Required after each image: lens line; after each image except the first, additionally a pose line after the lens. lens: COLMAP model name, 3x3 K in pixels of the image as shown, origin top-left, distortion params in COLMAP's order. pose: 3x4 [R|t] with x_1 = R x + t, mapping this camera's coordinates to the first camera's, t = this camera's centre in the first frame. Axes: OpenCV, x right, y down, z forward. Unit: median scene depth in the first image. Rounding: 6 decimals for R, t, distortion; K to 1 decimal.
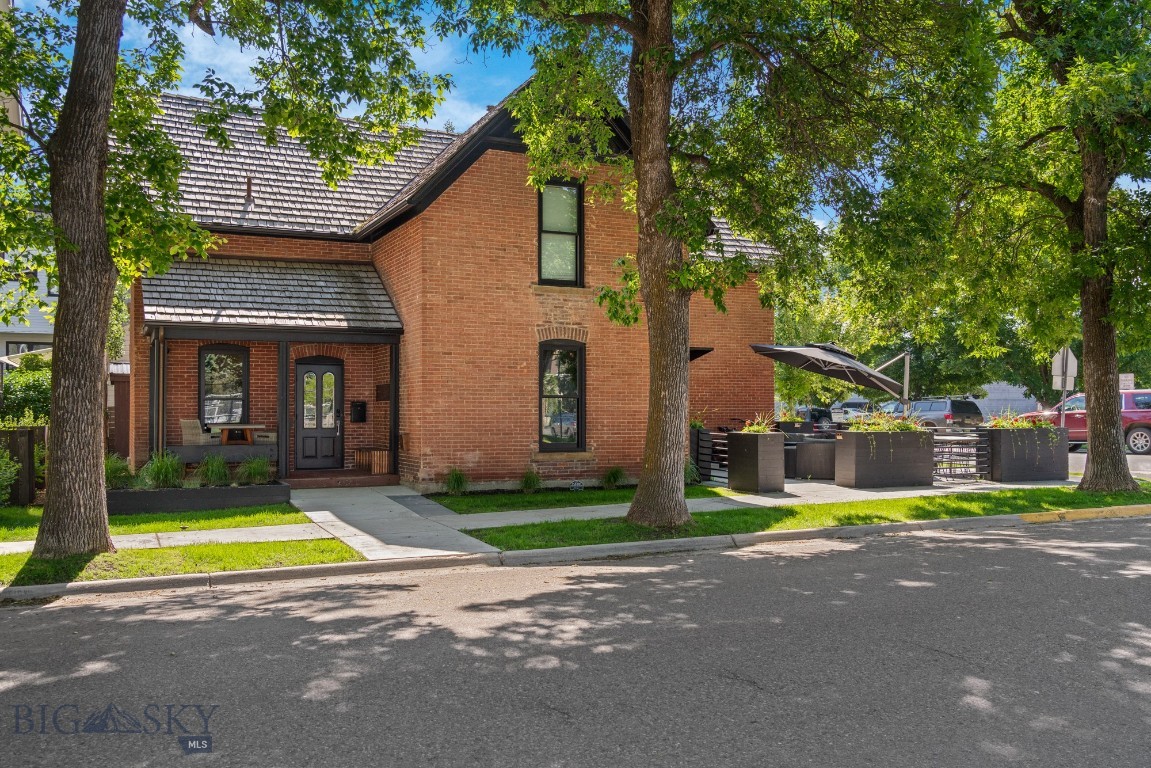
lens RADIAL K [[1027.0, 0, 571.1], [0, 1027.0, 388.6], [0, 0, 1]] dist [0.000998, 0.021717]
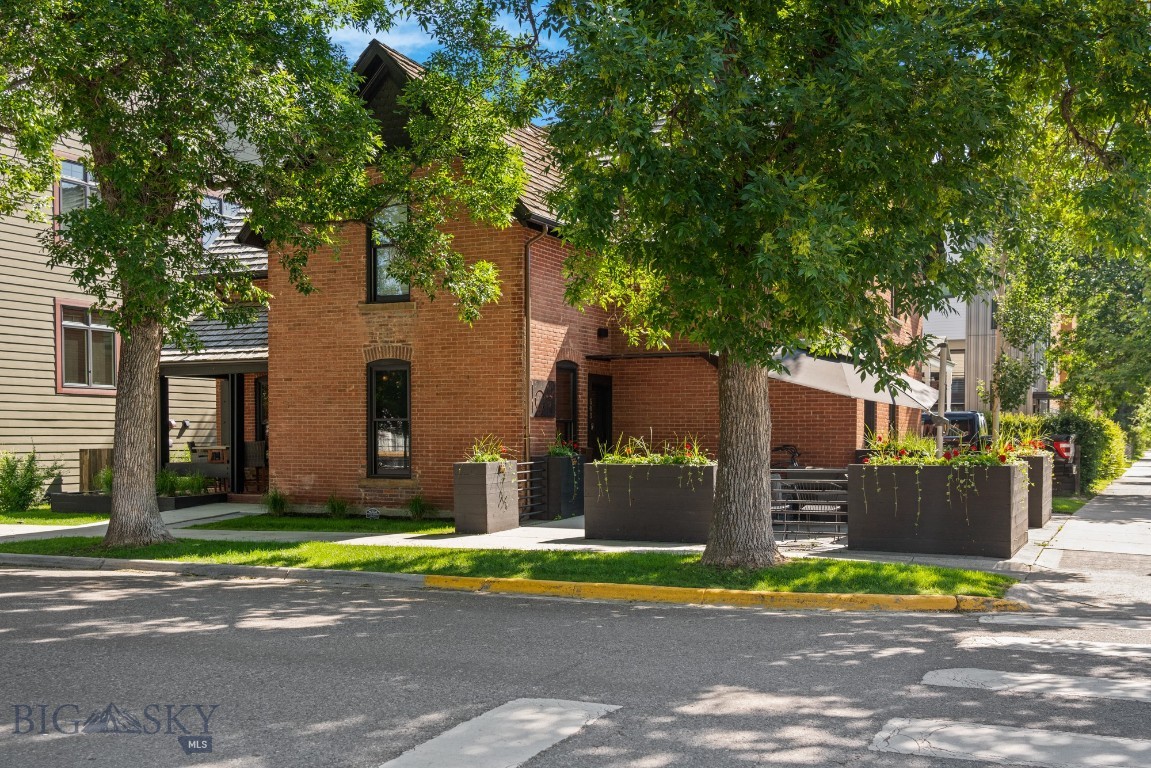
lens RADIAL K [[1197.3, 0, 558.7], [0, 1197.3, 500.4], [0, 0, 1]] dist [0.007449, 0.000000]
pose [[0.616111, 0.047352, -0.786234, 0.968642], [0.018397, 0.997054, 0.074465, 0.002308], [0.787444, -0.060343, 0.613425, 0.446675]]
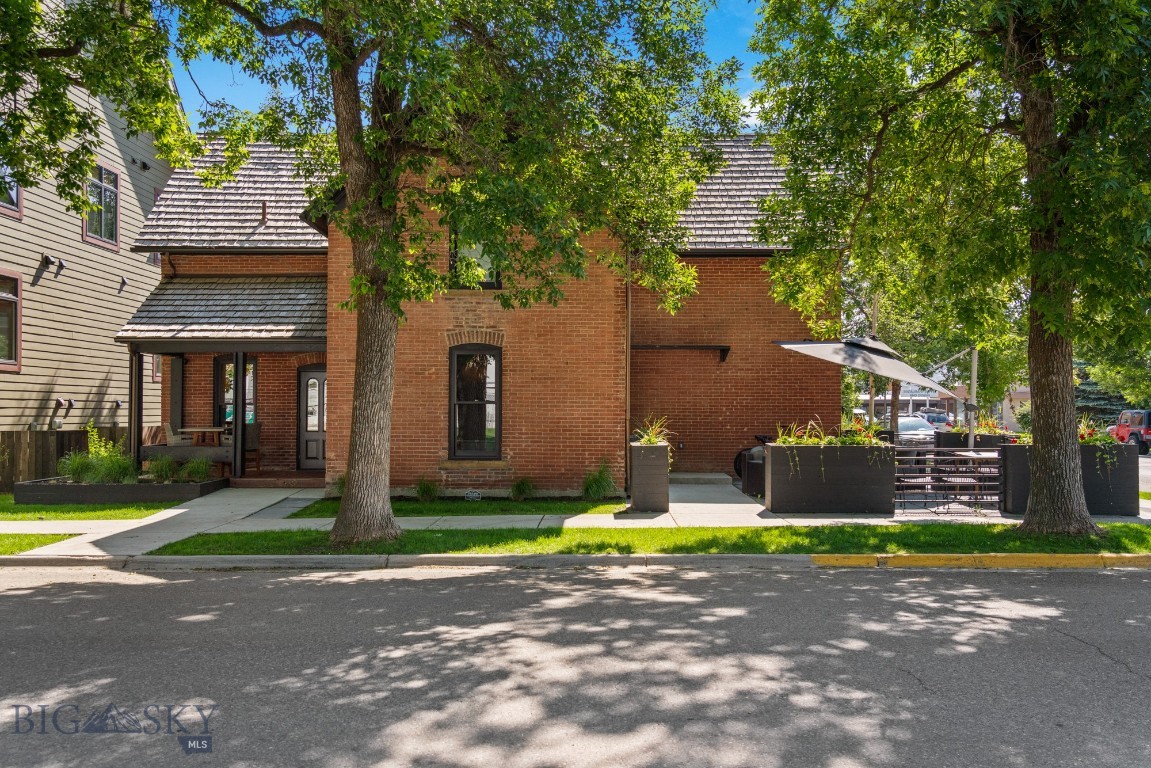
lens RADIAL K [[1027.0, 0, 562.2], [0, 1027.0, 413.5], [0, 0, 1]] dist [0.000998, 0.021717]
pose [[0.890826, 0.007891, -0.454276, 0.509813], [0.004915, 0.999623, 0.027004, -0.008139], [0.454318, -0.026289, 0.890452, 0.176295]]
